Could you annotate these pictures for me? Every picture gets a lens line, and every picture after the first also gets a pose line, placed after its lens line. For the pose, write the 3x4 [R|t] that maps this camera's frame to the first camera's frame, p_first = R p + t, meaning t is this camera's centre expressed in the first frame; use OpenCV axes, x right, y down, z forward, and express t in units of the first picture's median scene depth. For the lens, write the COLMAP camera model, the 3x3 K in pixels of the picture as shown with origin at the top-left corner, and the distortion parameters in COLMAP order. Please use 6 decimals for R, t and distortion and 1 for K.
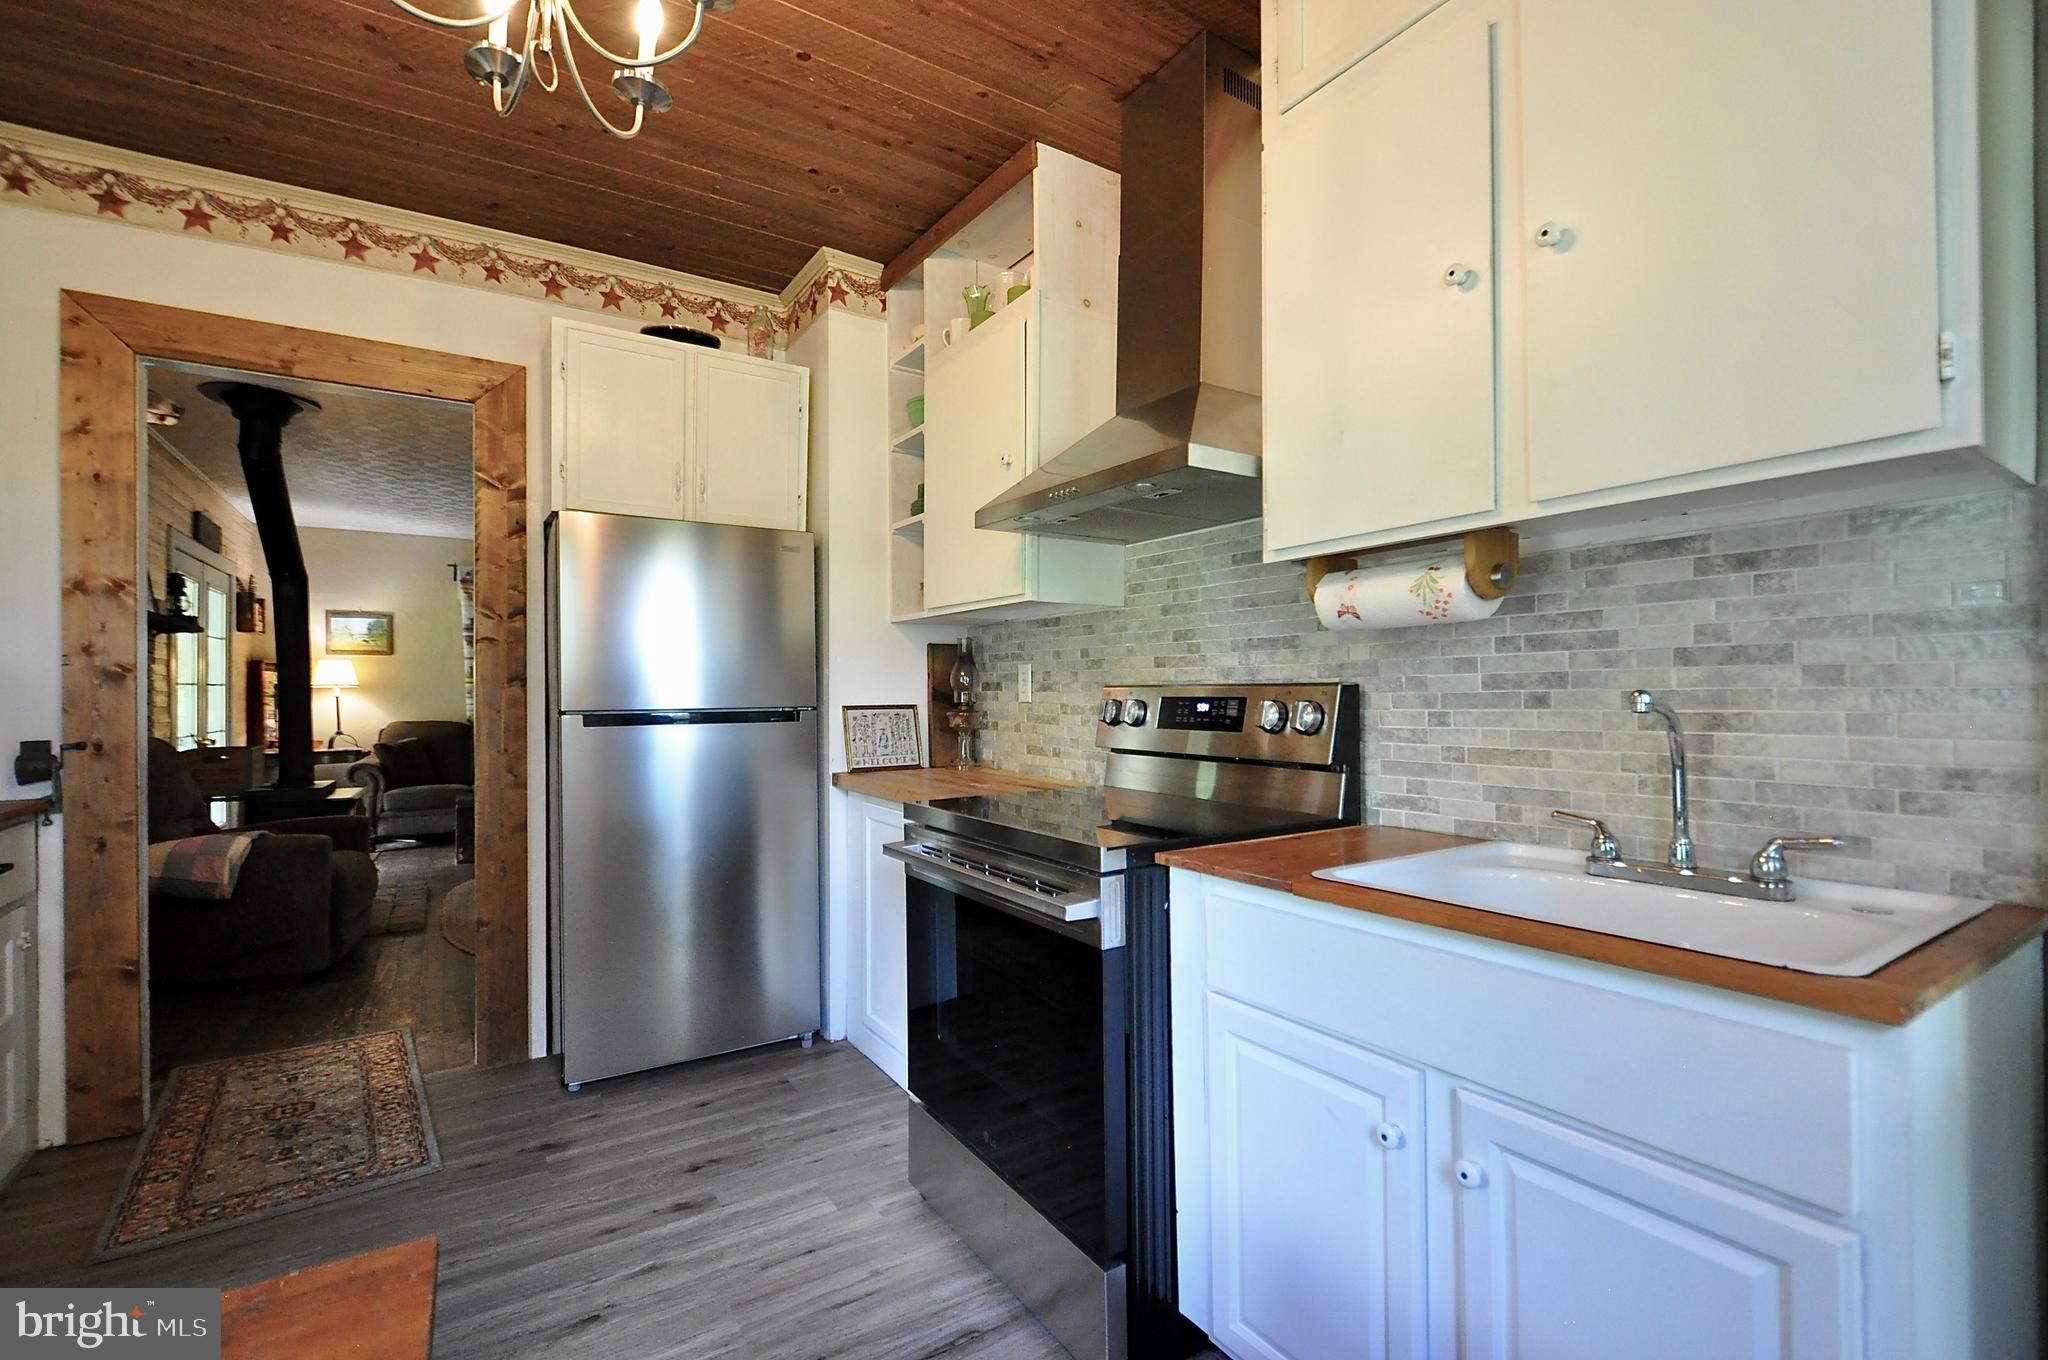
lens RADIAL K [[897.1, 0, 1024.1], [0, 897.1, 683.2], [0, 0, 1]] dist [-0.002352, -0.001418]
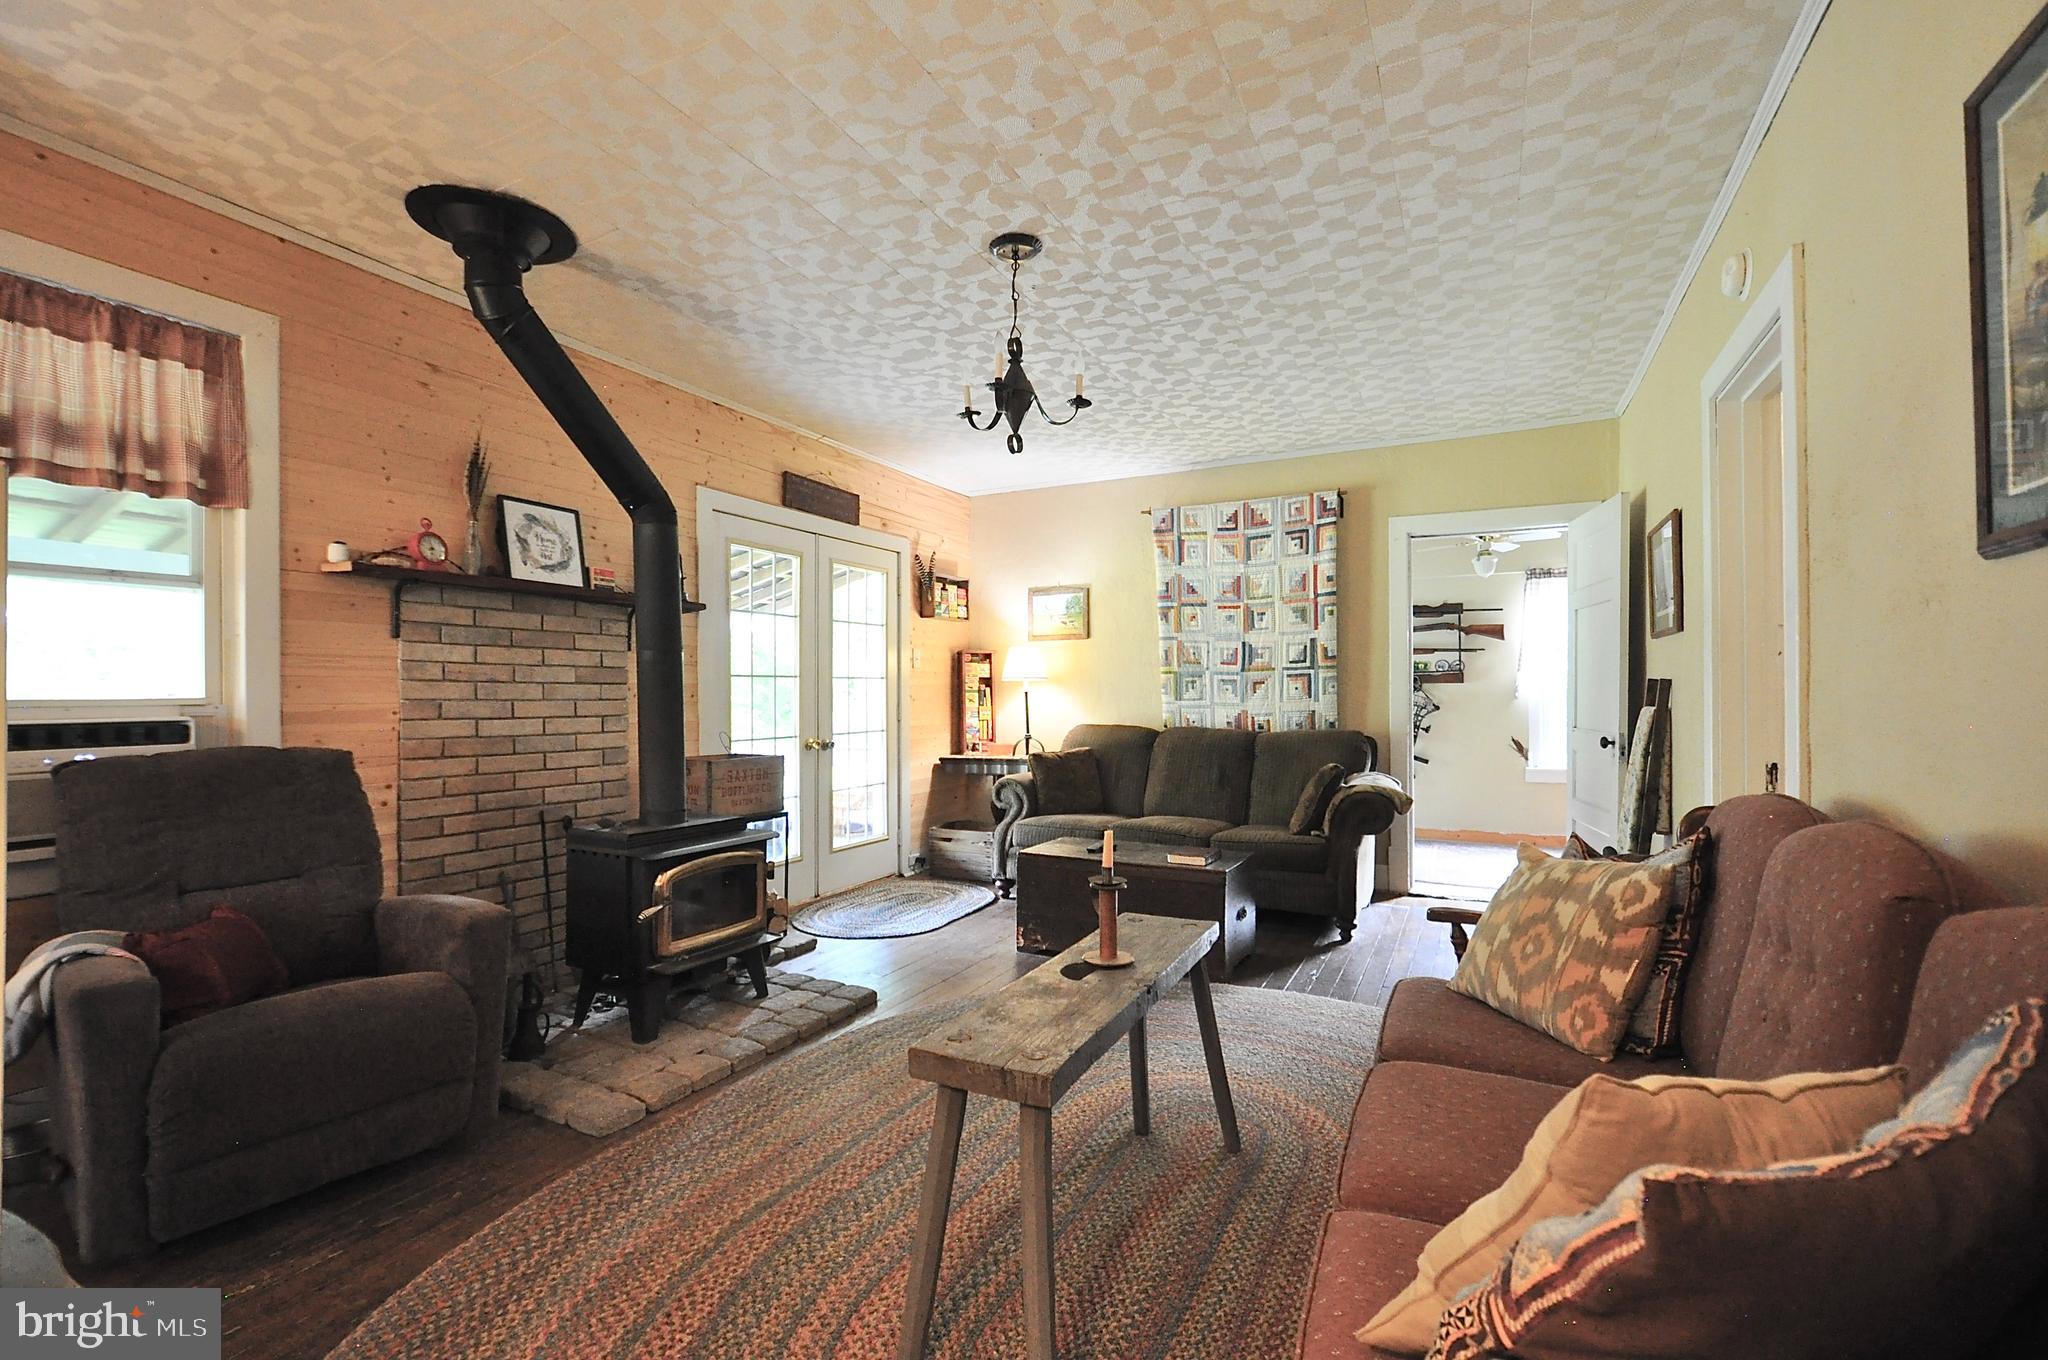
lens RADIAL K [[897.1, 0, 1024.2], [0, 897.1, 686.7], [0, 0, 1]] dist [-0.002352, -0.001418]
pose [[0.507819, -0.004024, -0.861455, -0.062229], [0.008203, 0.999966, 0.000165, 0.009965], [0.861425, -0.007150, 0.507835, 0.564869]]
